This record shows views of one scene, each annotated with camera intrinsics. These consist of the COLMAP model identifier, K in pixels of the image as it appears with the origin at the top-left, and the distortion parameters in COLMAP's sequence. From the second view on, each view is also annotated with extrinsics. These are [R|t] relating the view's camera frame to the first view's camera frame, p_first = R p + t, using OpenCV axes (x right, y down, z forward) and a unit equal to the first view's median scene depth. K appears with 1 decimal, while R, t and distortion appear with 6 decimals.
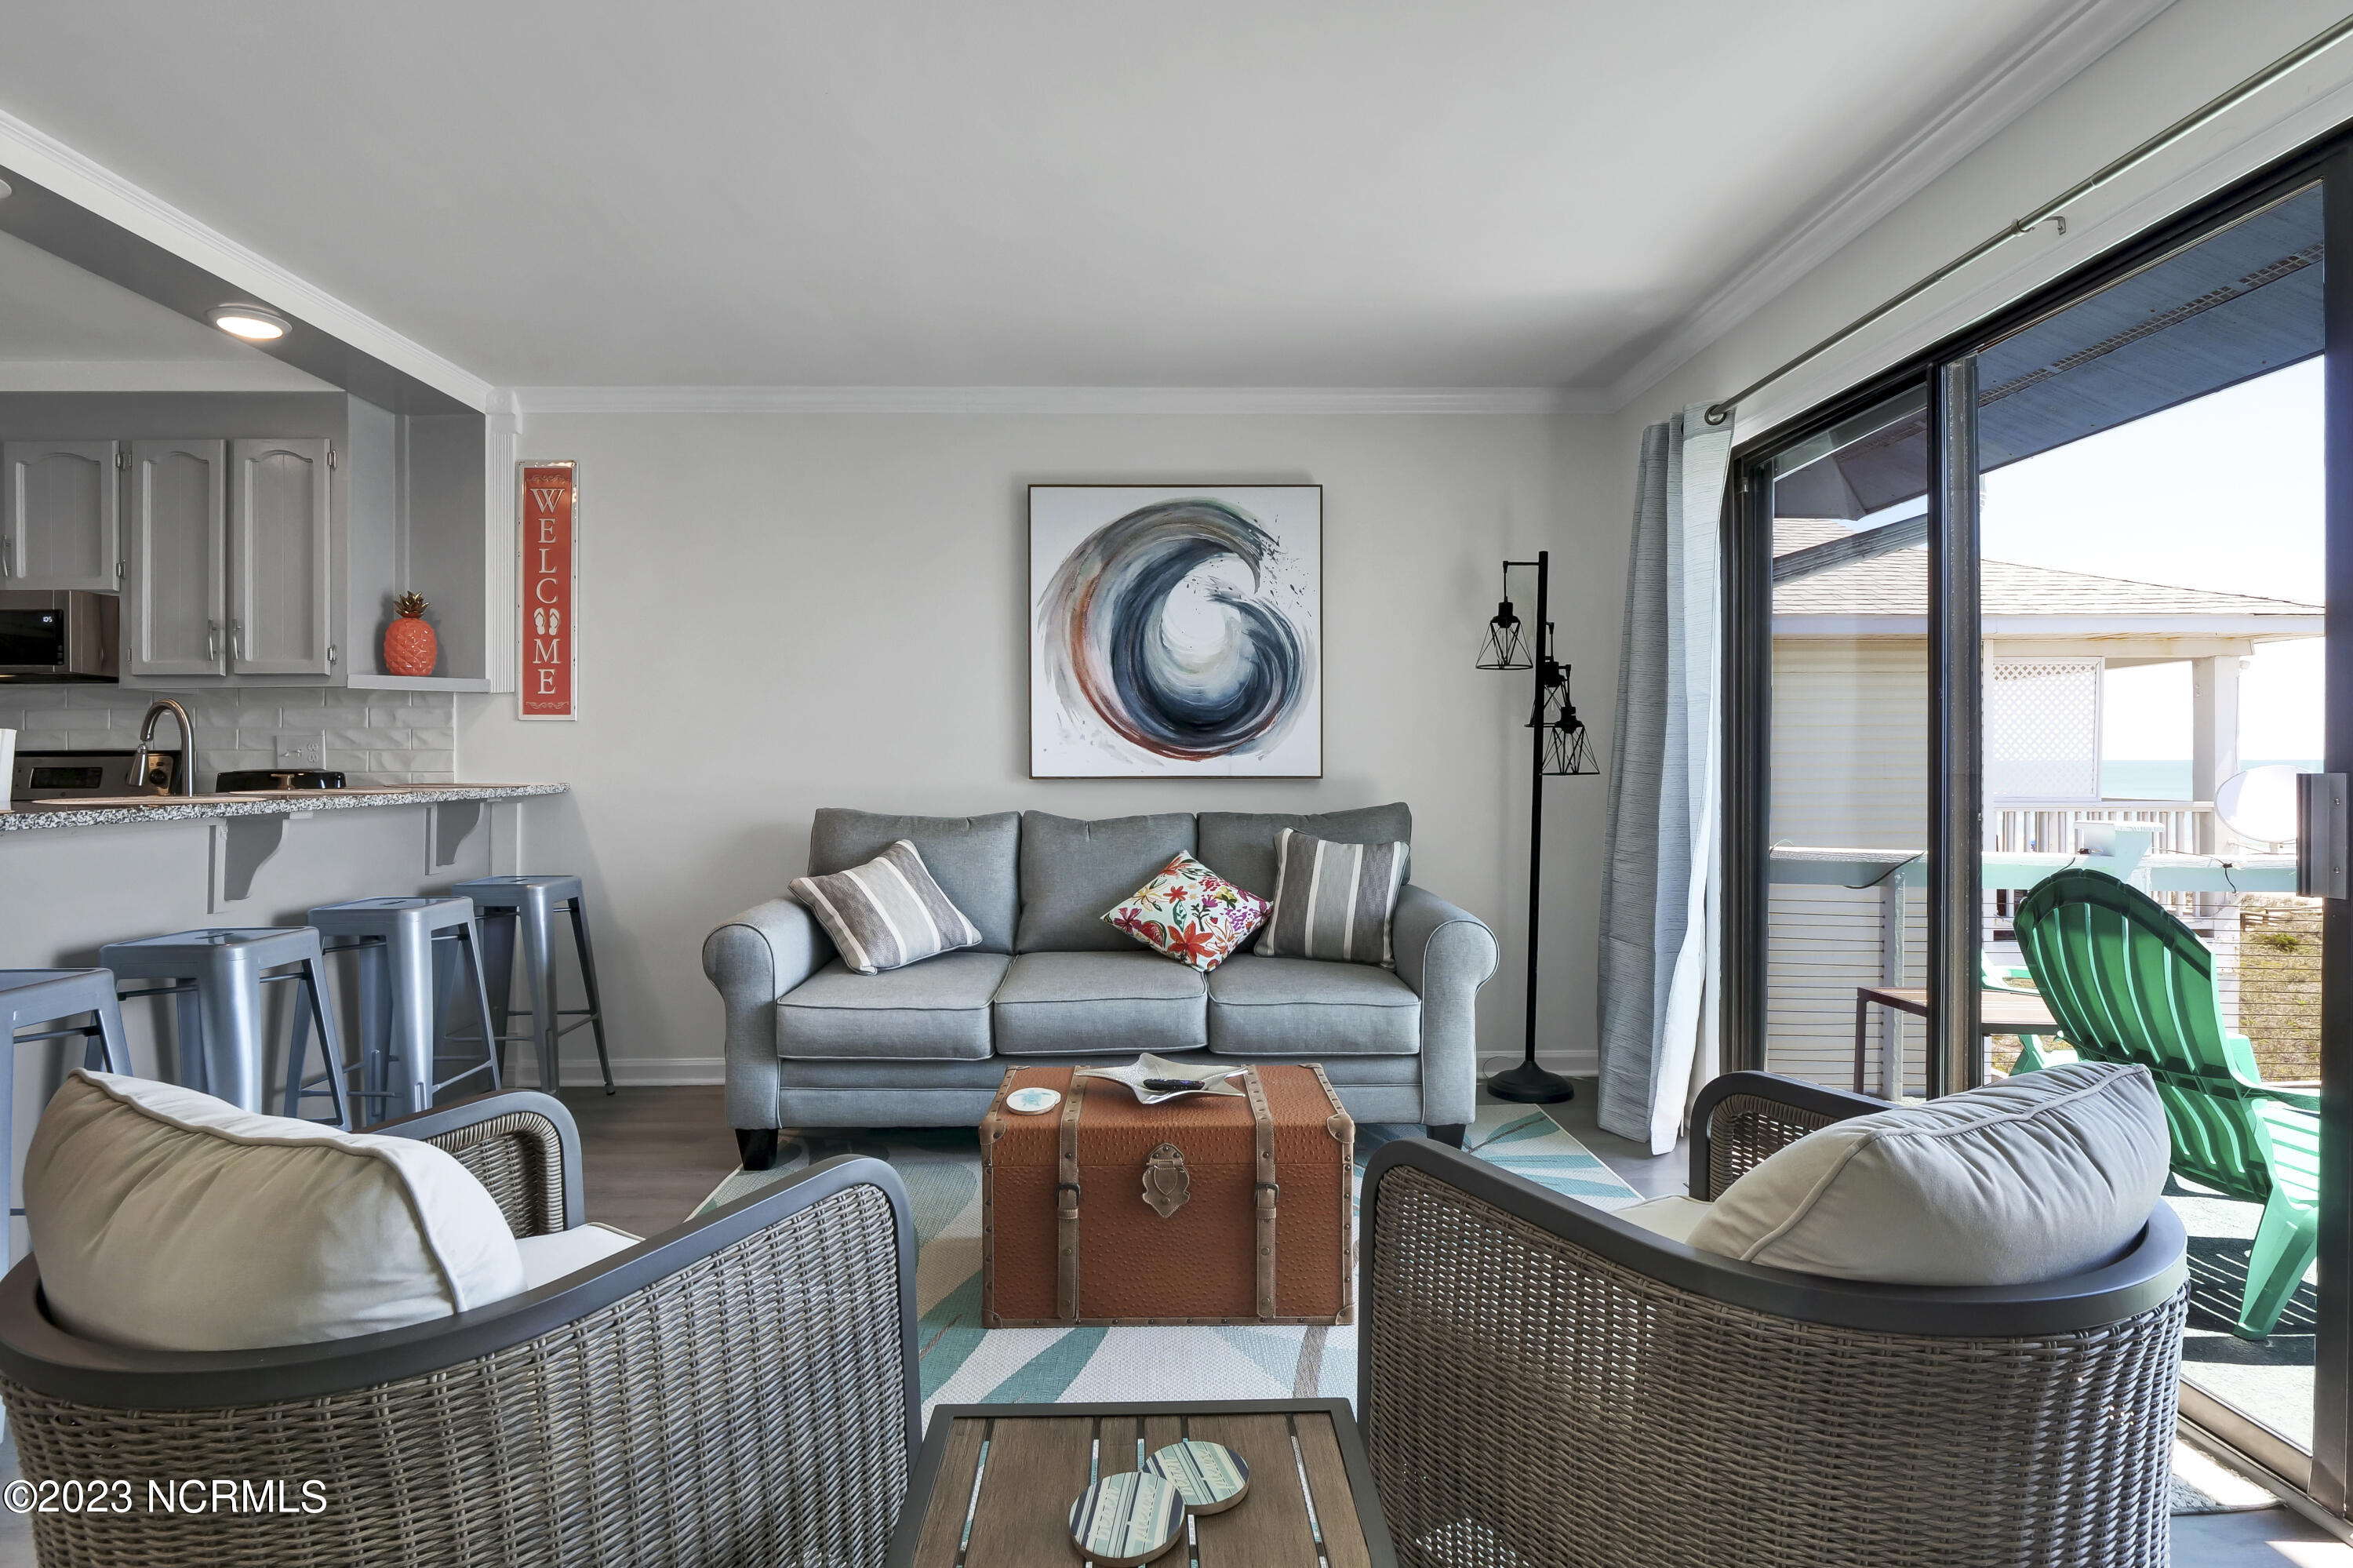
lens RADIAL K [[1170.8, 0, 1175.4], [0, 1170.8, 758.9], [0, 0, 1]] dist [-0.011255, -0.001410]
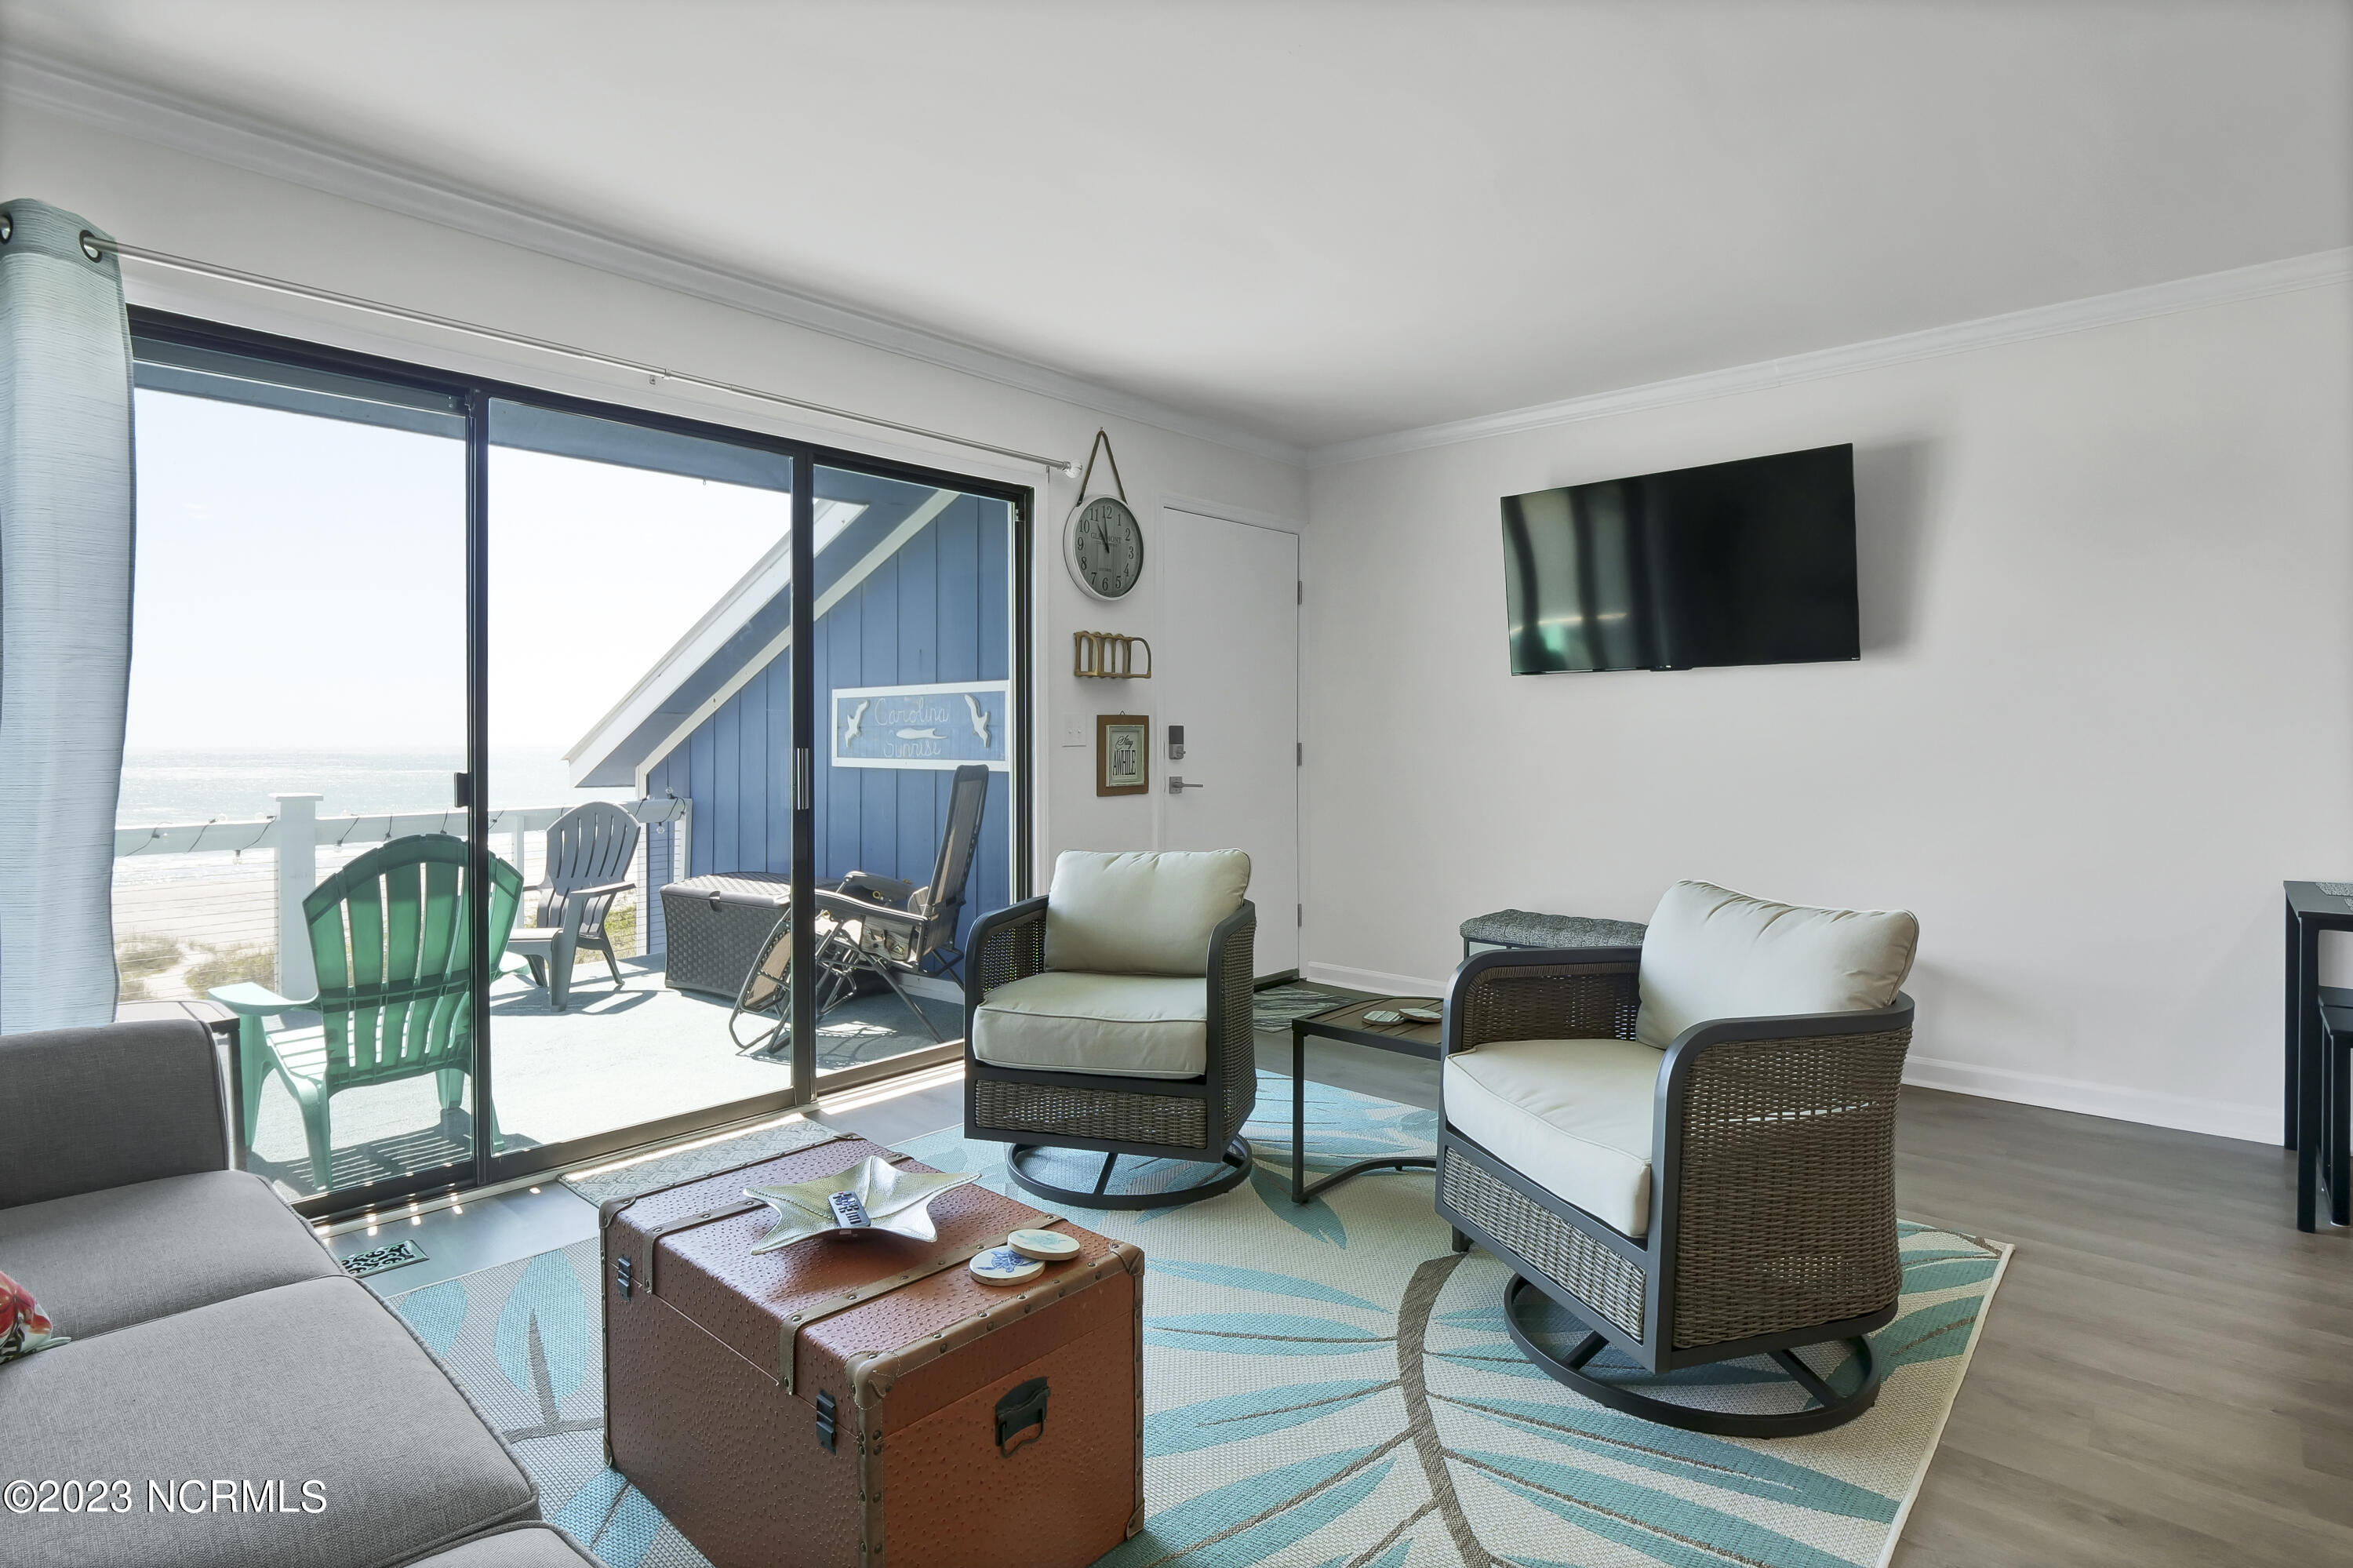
lens RADIAL K [[1171.1, 0, 1160.4], [0, 1171.1, 751.9], [0, 0, 1]] dist [-0.013717, -0.001041]
pose [[-0.727932, -0.001602, 0.685648, -0.390804], [0.002769, 0.999982, 0.005276, 0.003350], [-0.685644, 0.005739, -0.727914, 0.886252]]
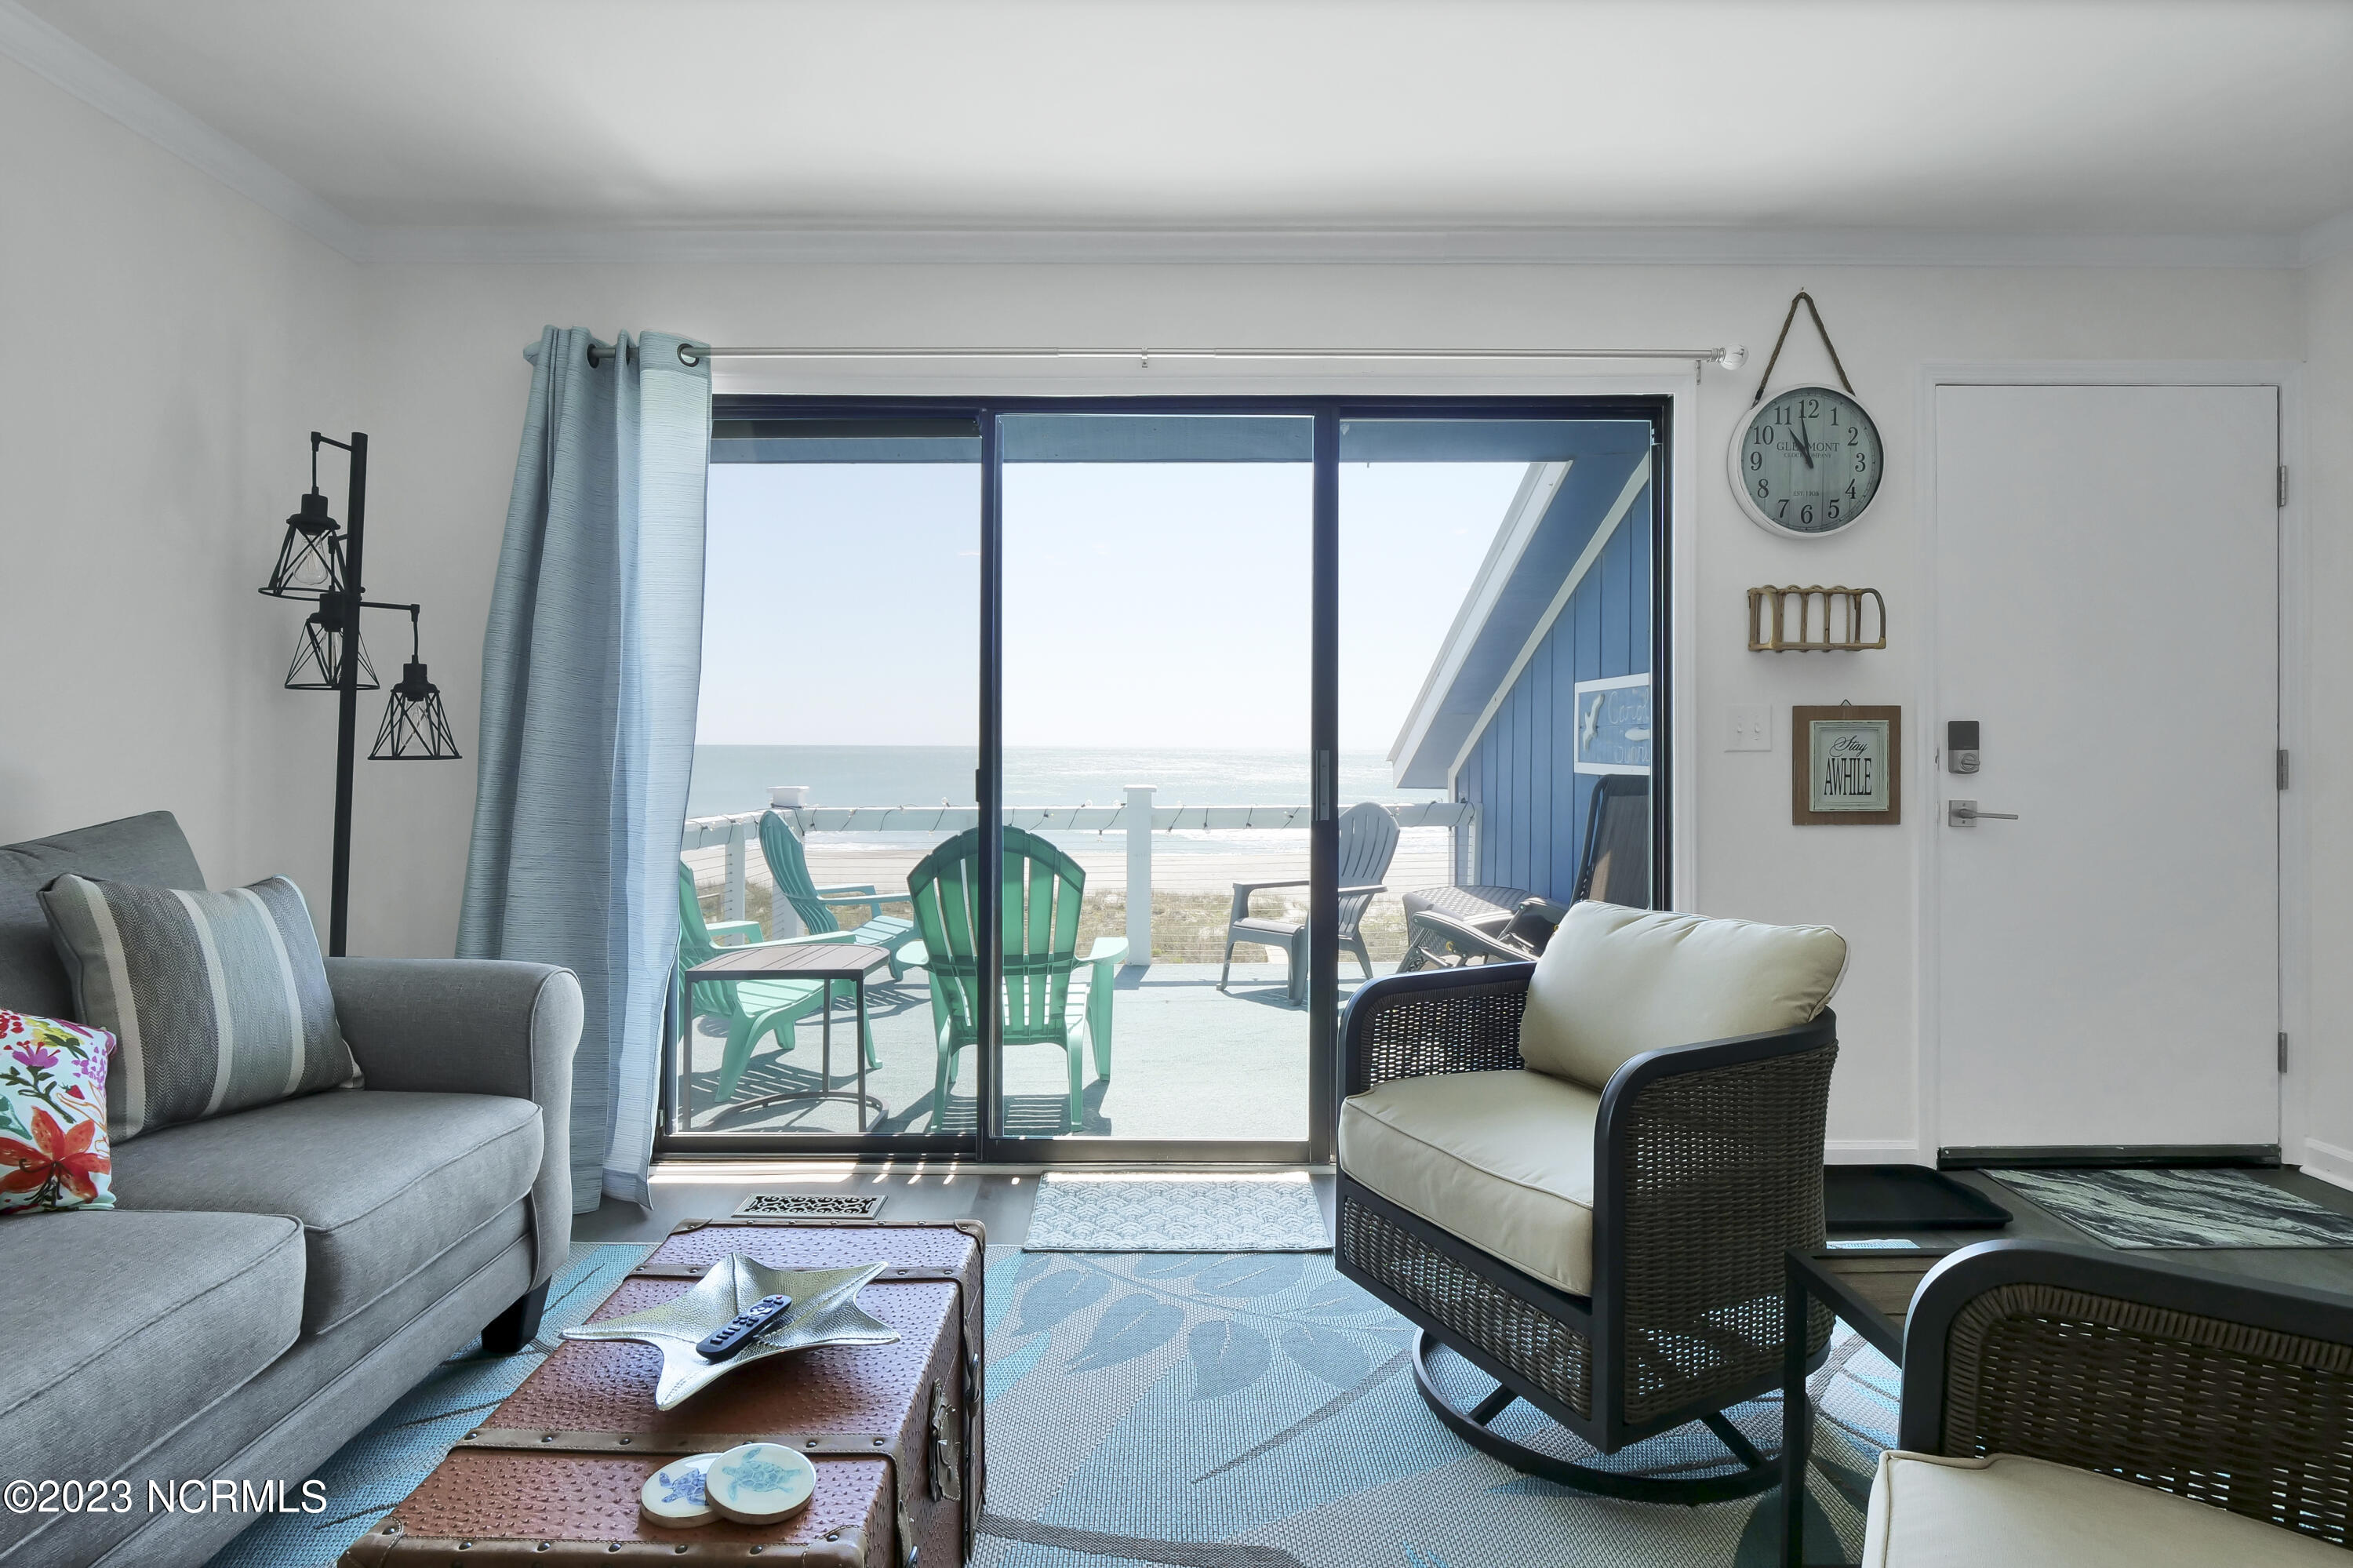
lens RADIAL K [[1178.1, 0, 1164.8], [0, 1178.1, 735.7], [0, 0, 1]] dist [-0.010969, -0.001504]
pose [[0.017710, 0.009655, 0.999797, -0.357394], [-0.006293, 0.999935, -0.009545, 0.003361], [-0.999823, -0.006123, 0.017770, 0.512961]]
